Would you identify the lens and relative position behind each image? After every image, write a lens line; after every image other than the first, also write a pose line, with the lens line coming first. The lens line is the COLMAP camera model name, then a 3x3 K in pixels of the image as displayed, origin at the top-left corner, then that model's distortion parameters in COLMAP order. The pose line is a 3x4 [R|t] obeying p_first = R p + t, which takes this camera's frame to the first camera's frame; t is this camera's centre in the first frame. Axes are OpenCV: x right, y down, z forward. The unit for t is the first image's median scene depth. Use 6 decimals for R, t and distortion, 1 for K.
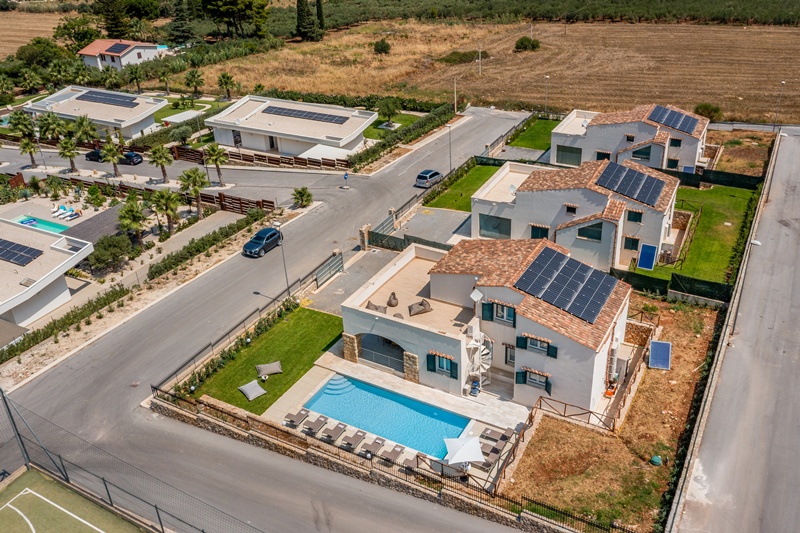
lens RADIAL K [[732.0, 0, 400.7], [0, 732.0, 220.8], [0, 0, 1]] dist [-0.013737, -0.002992]
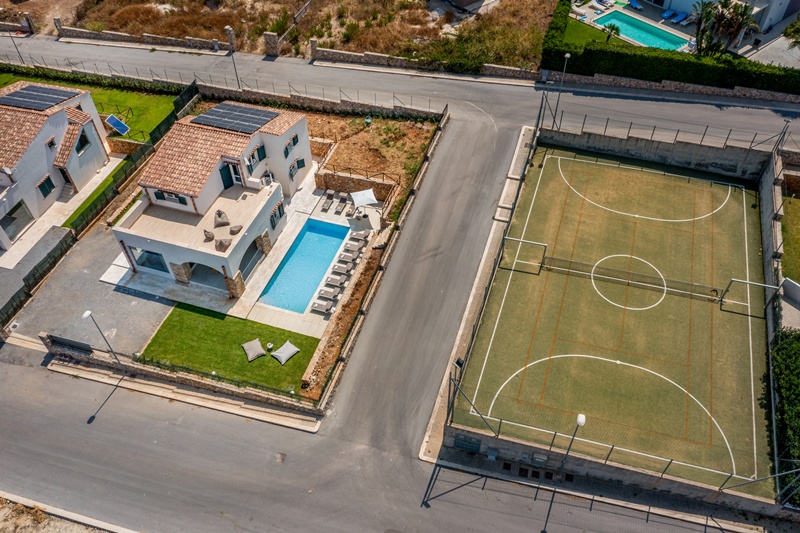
lens RADIAL K [[627.5, 0, 397.3], [0, 627.5, 269.4], [0, 0, 1]] dist [-0.016571, 0.002012]
pose [[-0.189517, -0.708900, 0.679370, -0.699777], [0.445147, 0.554683, 0.702973, -0.379649], [-0.875173, 0.435645, 0.210443, 0.530983]]
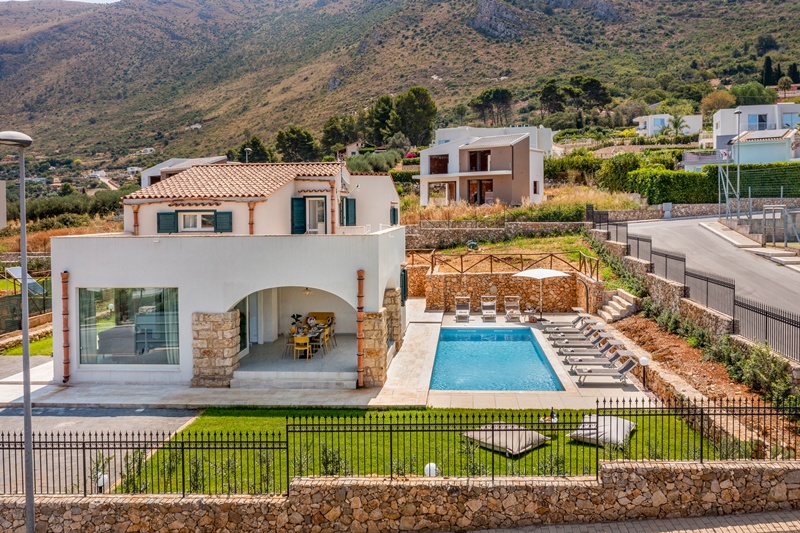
lens RADIAL K [[645.3, 0, 426.0], [0, 645.3, 220.5], [0, 0, 1]] dist [-0.009560, -0.001903]
pose [[-0.440221, 0.006535, 0.897866, -0.395468], [0.407735, 0.892380, 0.193416, 0.039130], [-0.799973, 0.451238, -0.395509, 1.016559]]
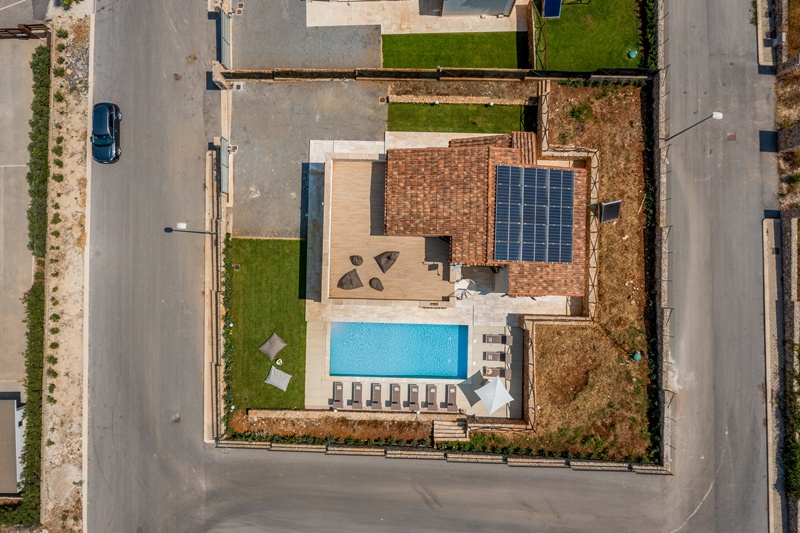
lens RADIAL K [[627.5, 0, 397.3], [0, 627.5, 269.4], [0, 0, 1]] dist [-0.016571, 0.002012]
pose [[0.882857, -0.469470, 0.012729, 0.019958], [0.203497, 0.406828, 0.890550, -0.573974], [-0.423265, -0.783638, 0.454707, 0.550359]]
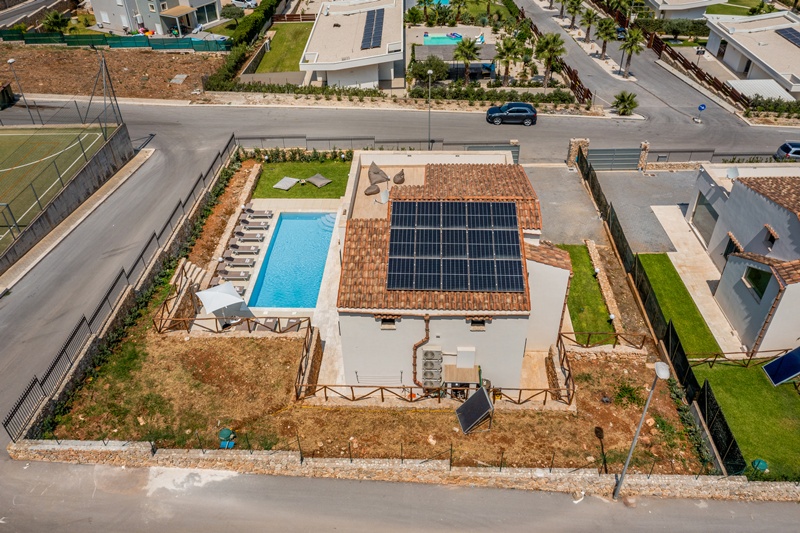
lens RADIAL K [[627.5, 0, 397.3], [0, 627.5, 269.4], [0, 0, 1]] dist [-0.016571, 0.002012]
pose [[0.451536, 0.553378, -0.699920, 0.552245], [-0.377855, 0.829222, 0.411844, -0.106573], [0.808295, 0.078506, 0.583520, 0.519045]]
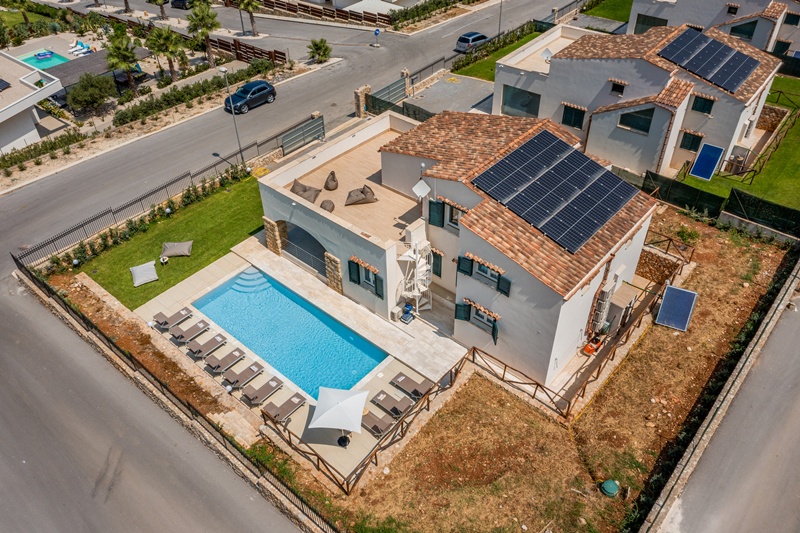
lens RADIAL K [[627.5, 0, 397.3], [0, 627.5, 269.4], [0, 0, 1]] dist [-0.016571, 0.002012]
pose [[0.978592, 0.134797, -0.155525, 0.159351], [-0.089709, 0.959475, 0.267135, 0.014660], [0.185232, -0.247464, 0.951026, 0.347780]]
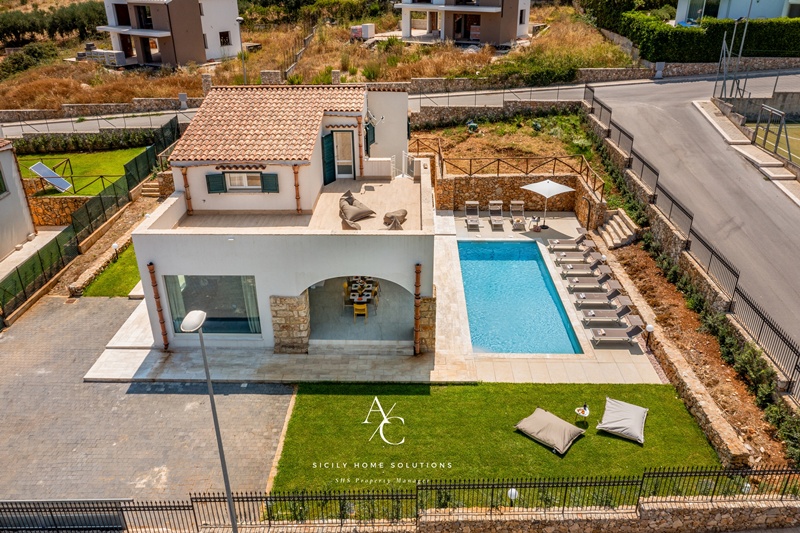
lens RADIAL K [[627.5, 0, 397.3], [0, 627.5, 269.4], [0, 0, 1]] dist [-0.016571, 0.002012]
pose [[-0.467648, -0.371294, 0.802151, -0.370120], [0.400104, 0.720288, 0.566659, -0.103995], [-0.788177, 0.585940, -0.188285, 1.003142]]
